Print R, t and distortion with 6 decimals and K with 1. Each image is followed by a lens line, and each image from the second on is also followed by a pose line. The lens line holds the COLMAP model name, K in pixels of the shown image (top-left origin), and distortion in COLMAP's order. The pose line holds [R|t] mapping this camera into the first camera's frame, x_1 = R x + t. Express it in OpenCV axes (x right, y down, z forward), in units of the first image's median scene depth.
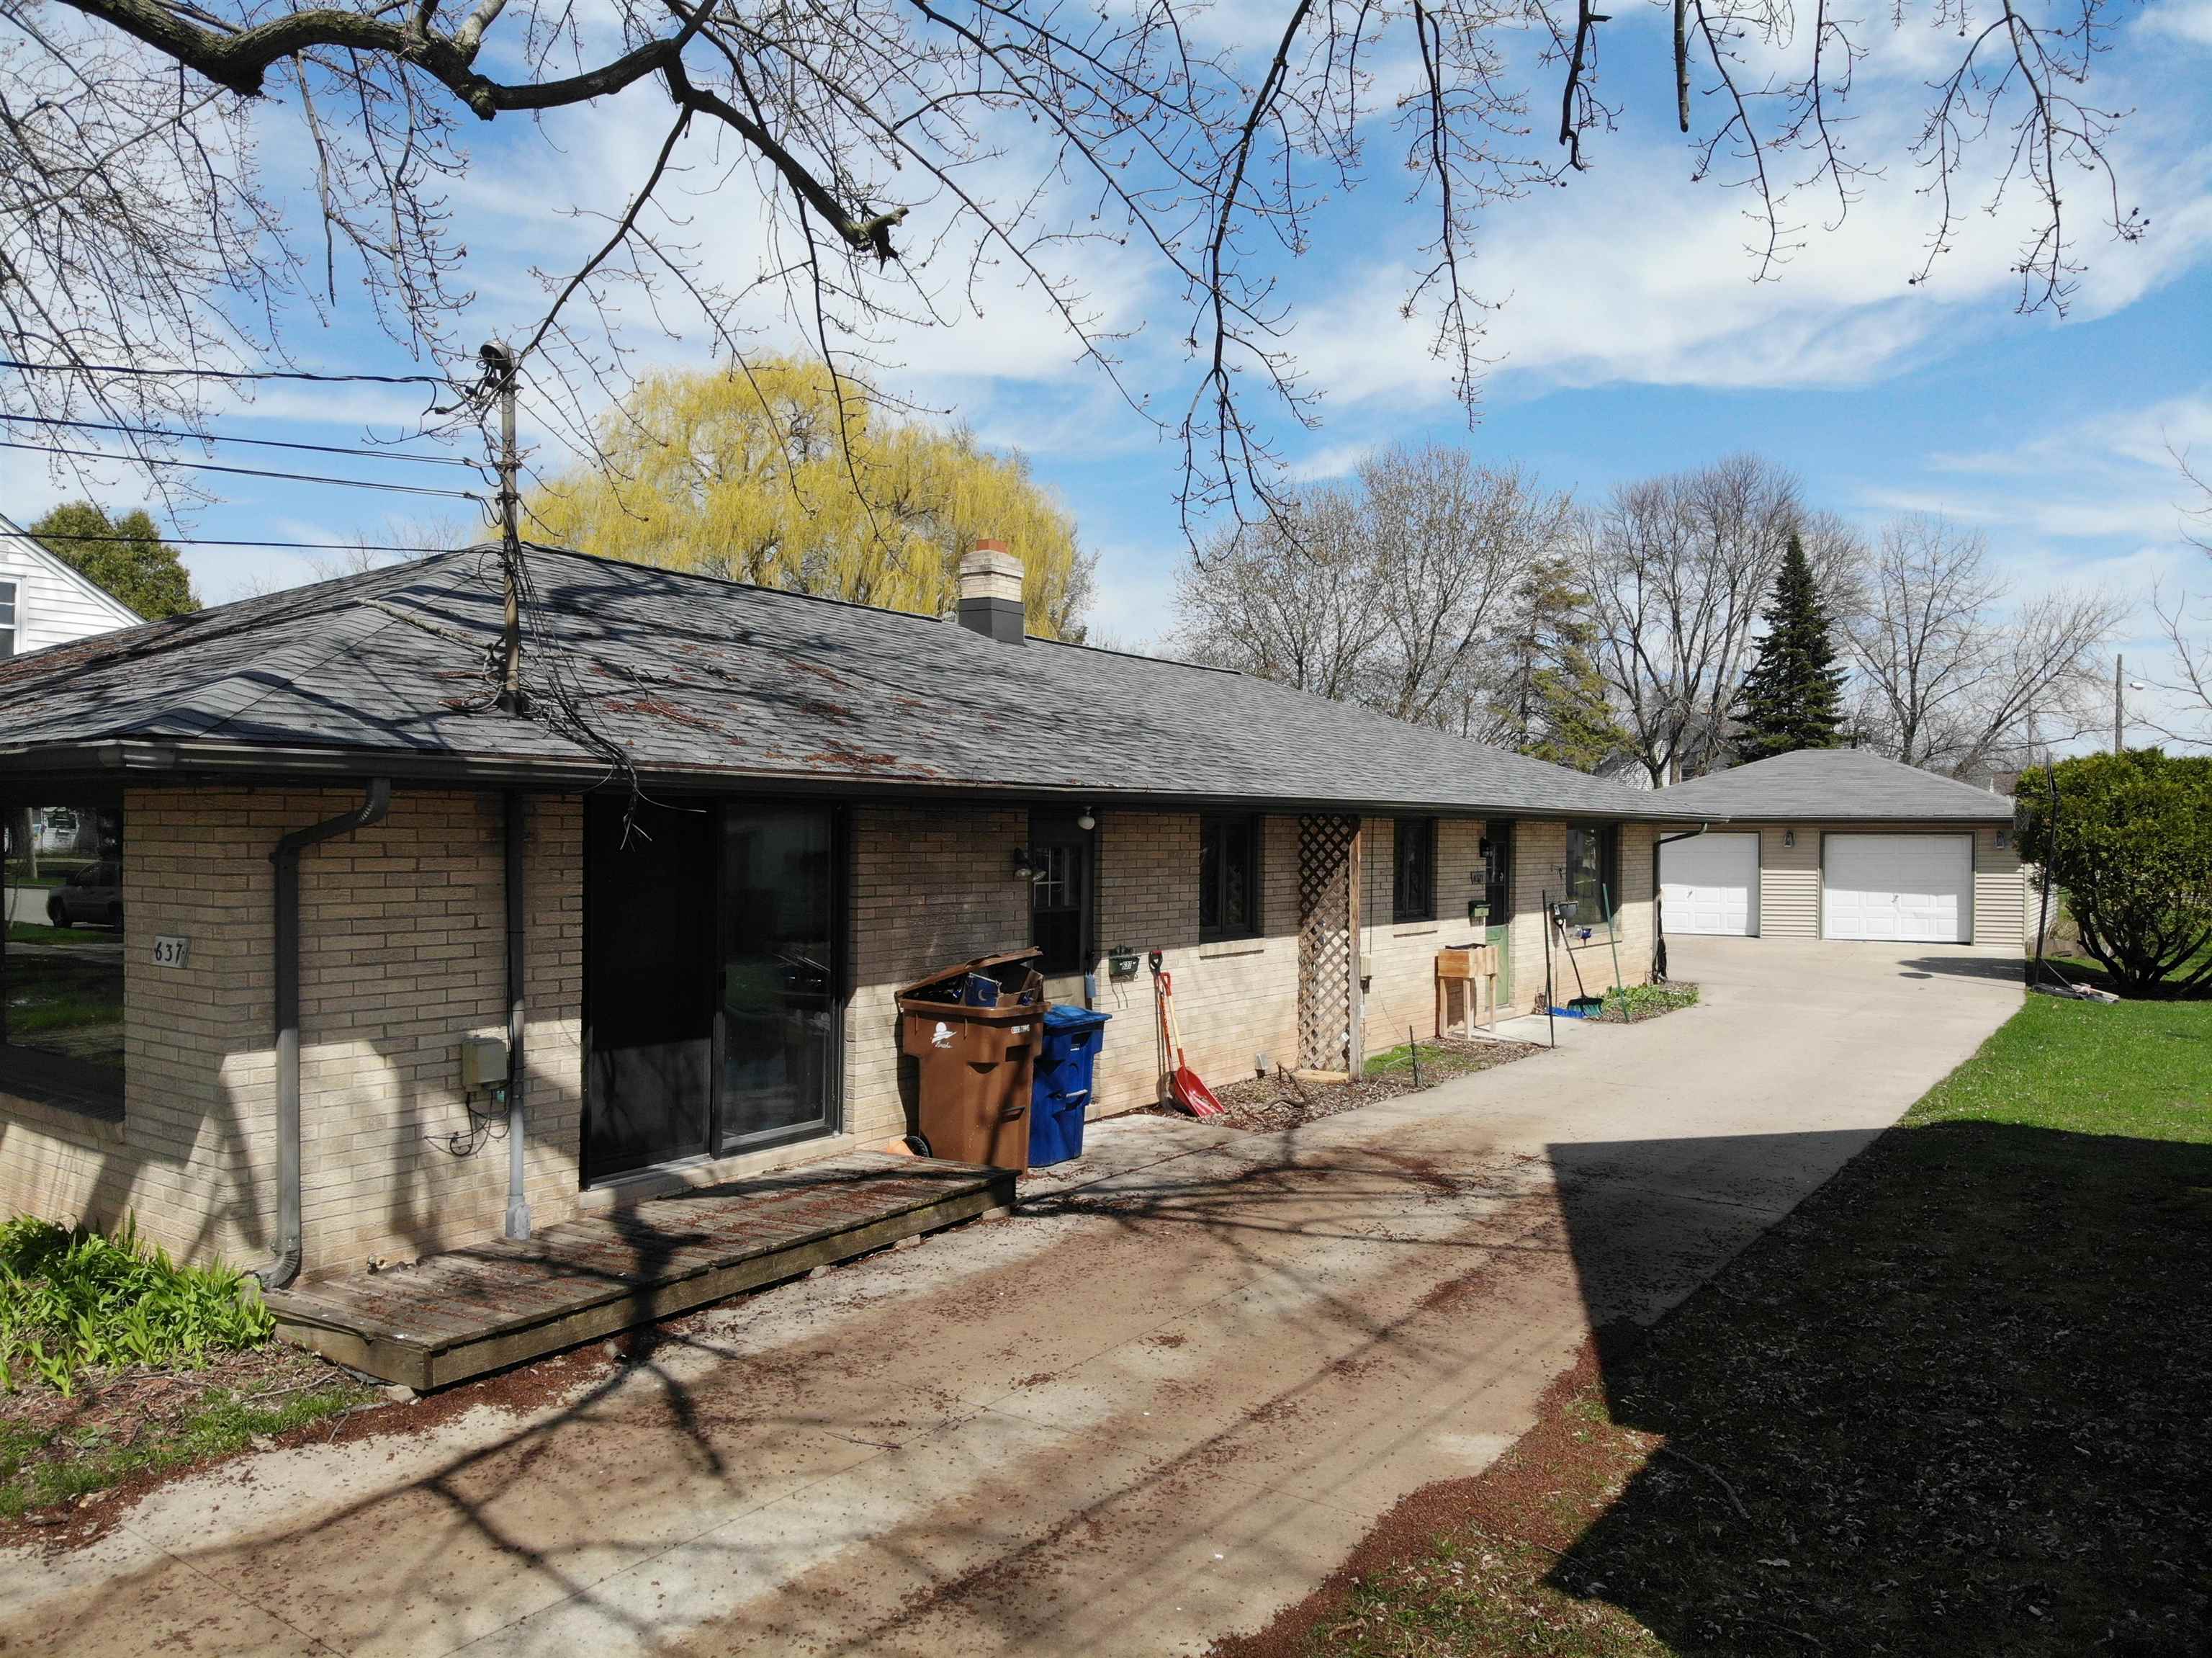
lens RADIAL K [[1608.9, 0, 1091.9], [0, 1608.9, 878.1], [0, 0, 1]] dist [0.077267, -0.185316]
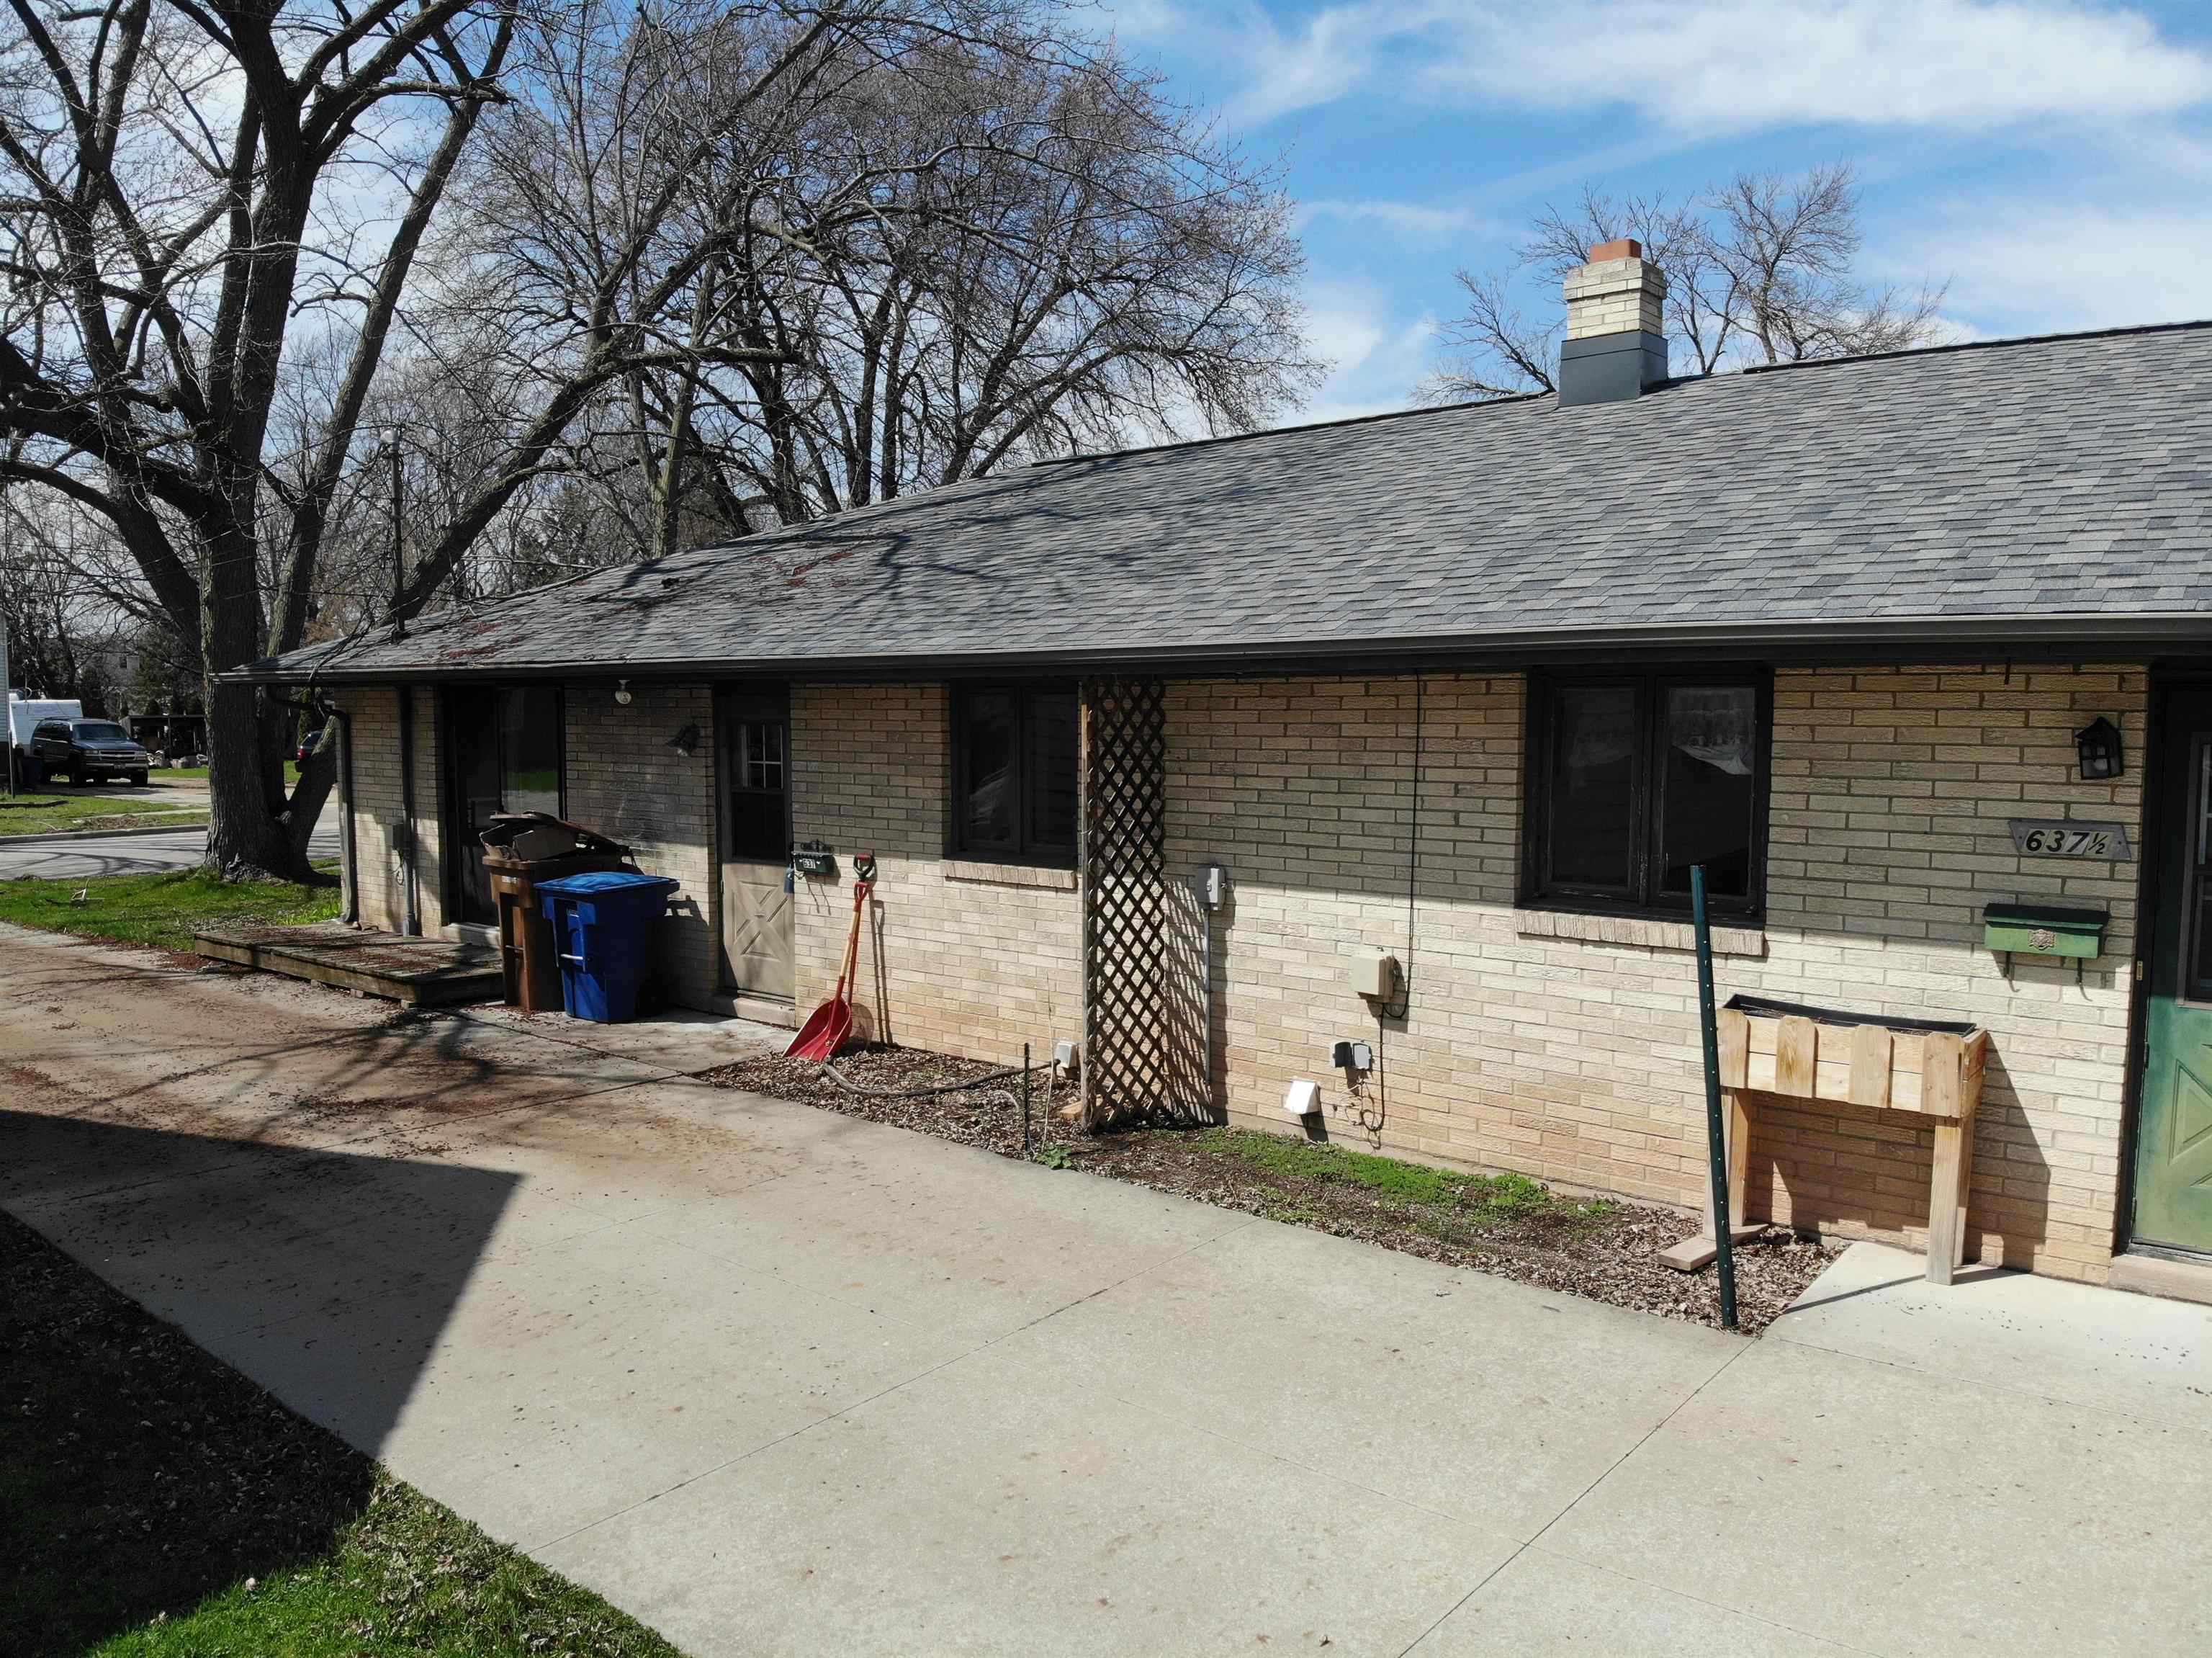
lens RADIAL K [[1608.9, 0, 1109.8], [0, 1608.9, 834.5], [0, 0, 1]] dist [0.077267, -0.185316]
pose [[-0.089696, 0.070938, -0.993440, 0.652169], [-0.029659, 0.996828, 0.073857, -0.022228], [0.995527, 0.036089, -0.087308, 0.929340]]
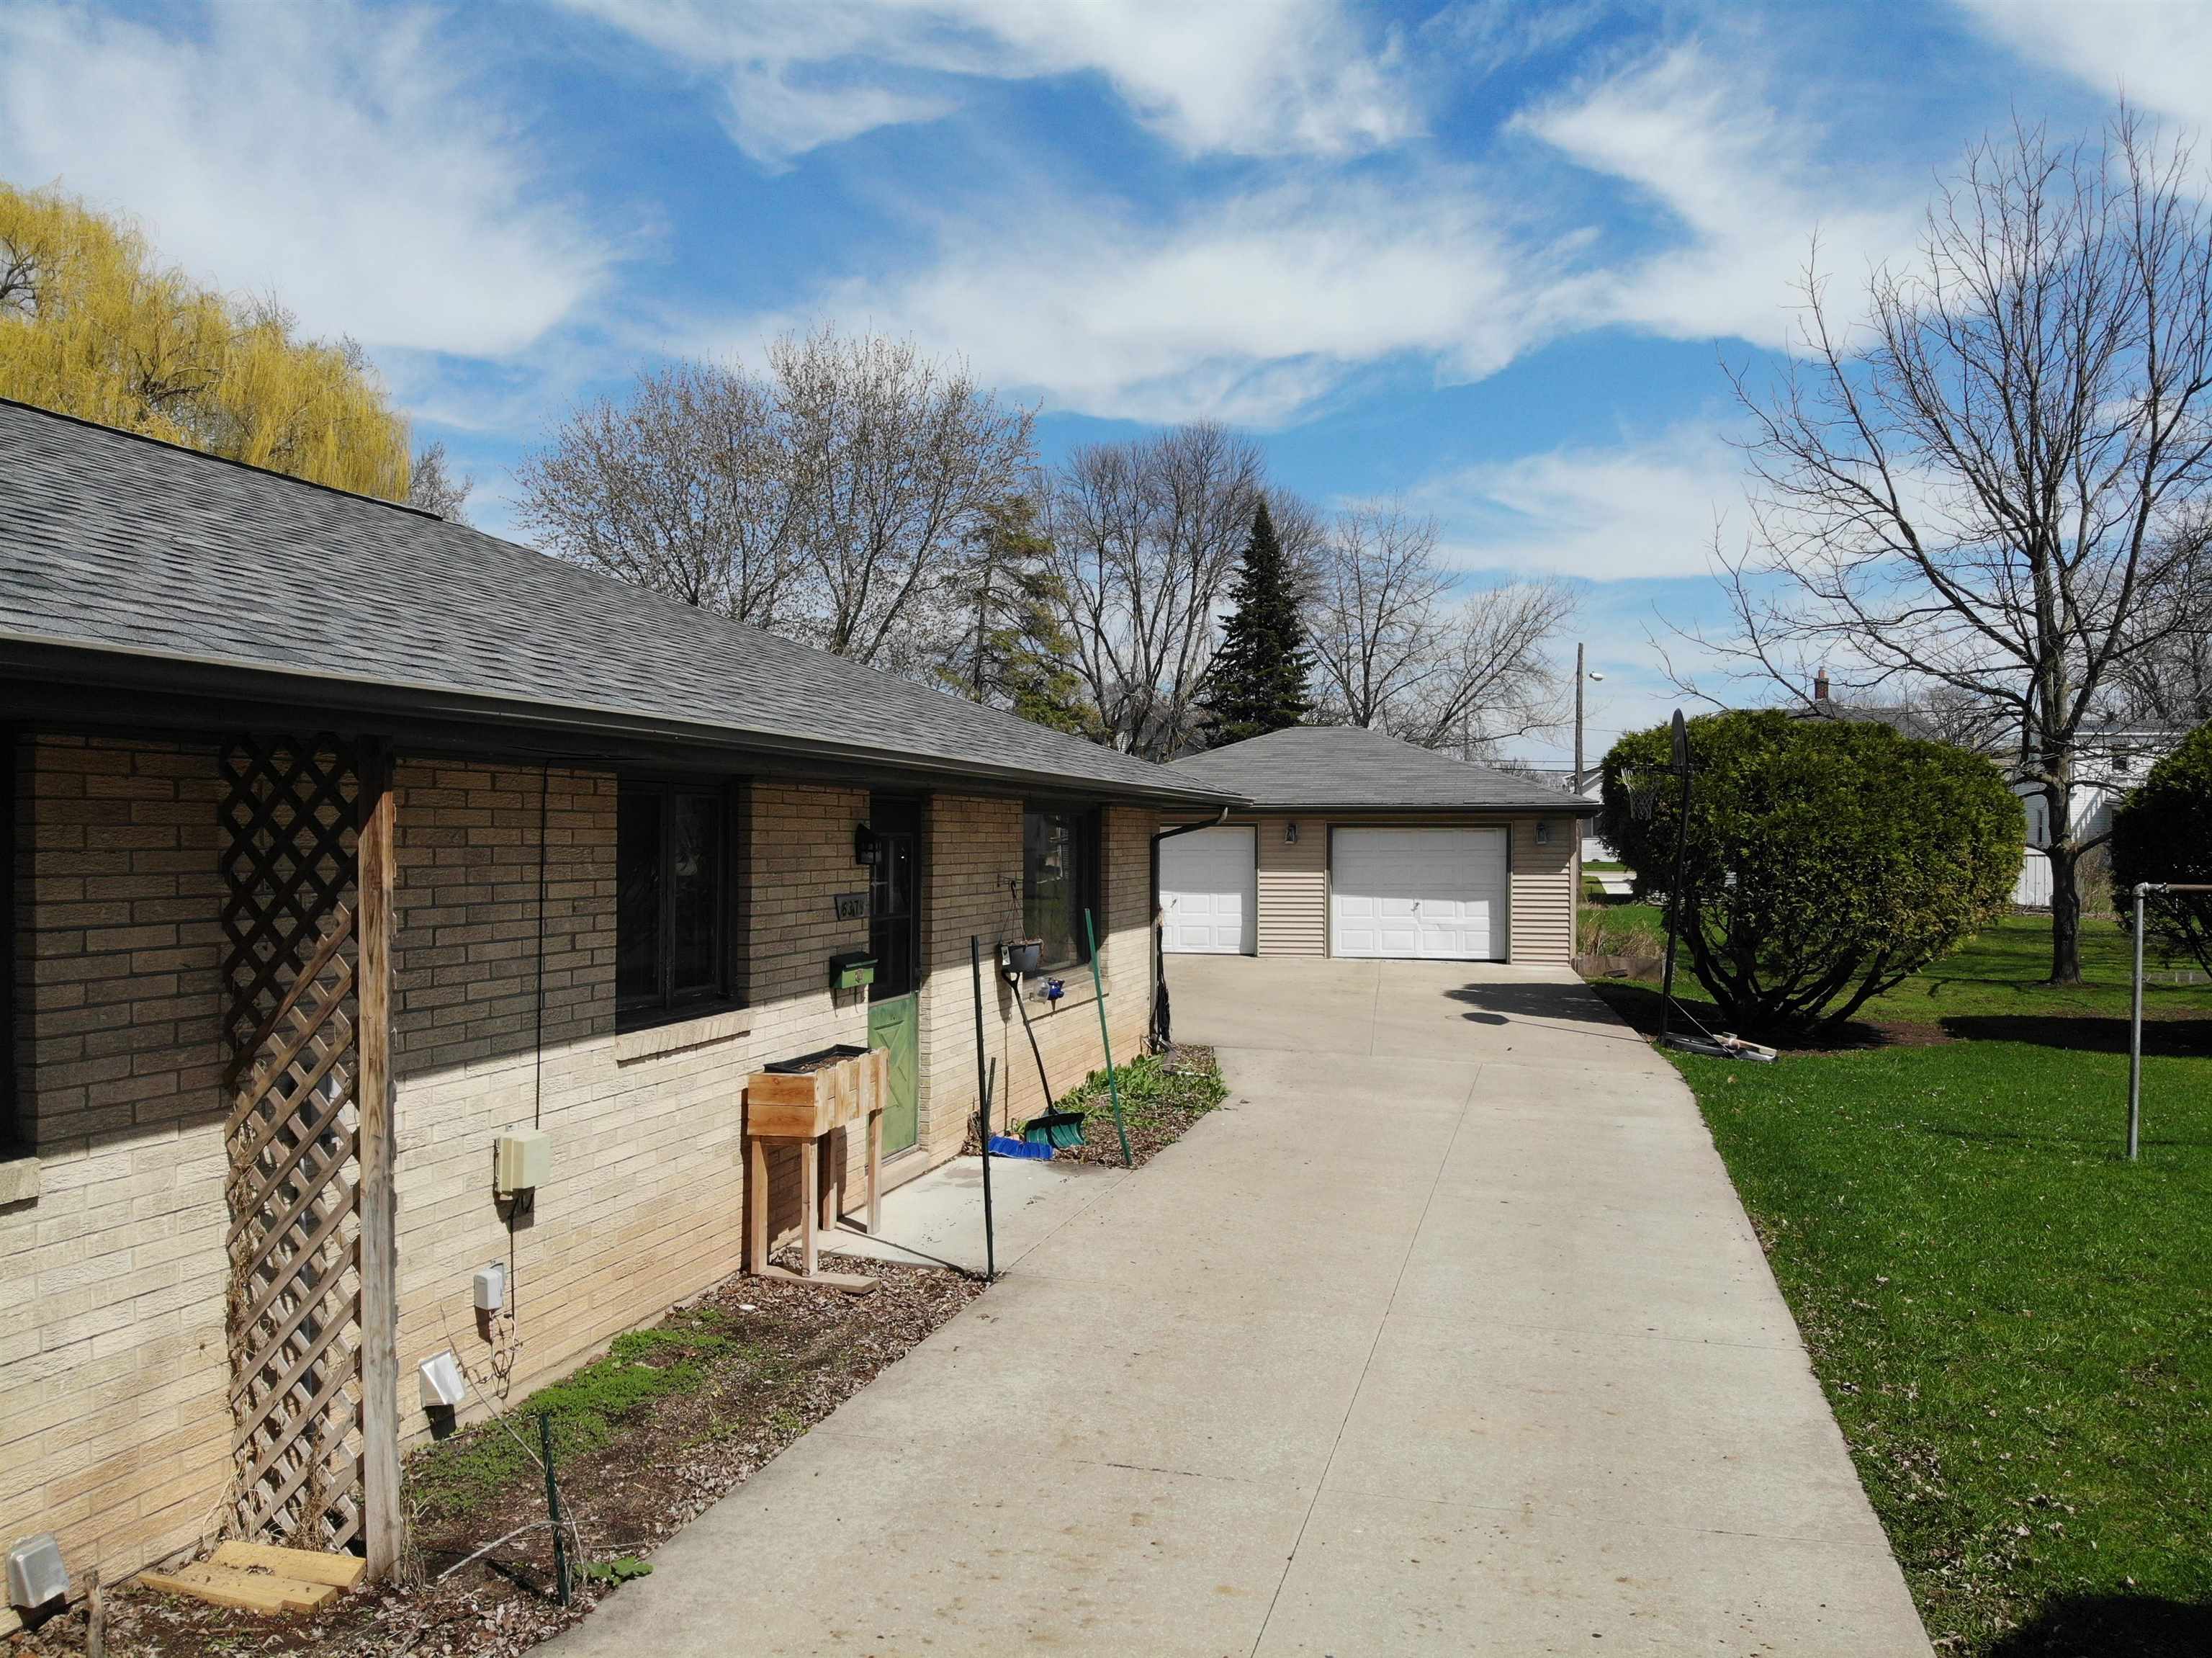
lens RADIAL K [[1608.9, 0, 1088.7], [0, 1608.9, 832.8], [0, 0, 1]] dist [0.077267, -0.185316]
pose [[0.948417, -0.001808, 0.317020, 0.170960], [0.010594, 0.999606, -0.025991, -0.010097], [-0.316848, 0.028009, 0.948063, 0.576177]]
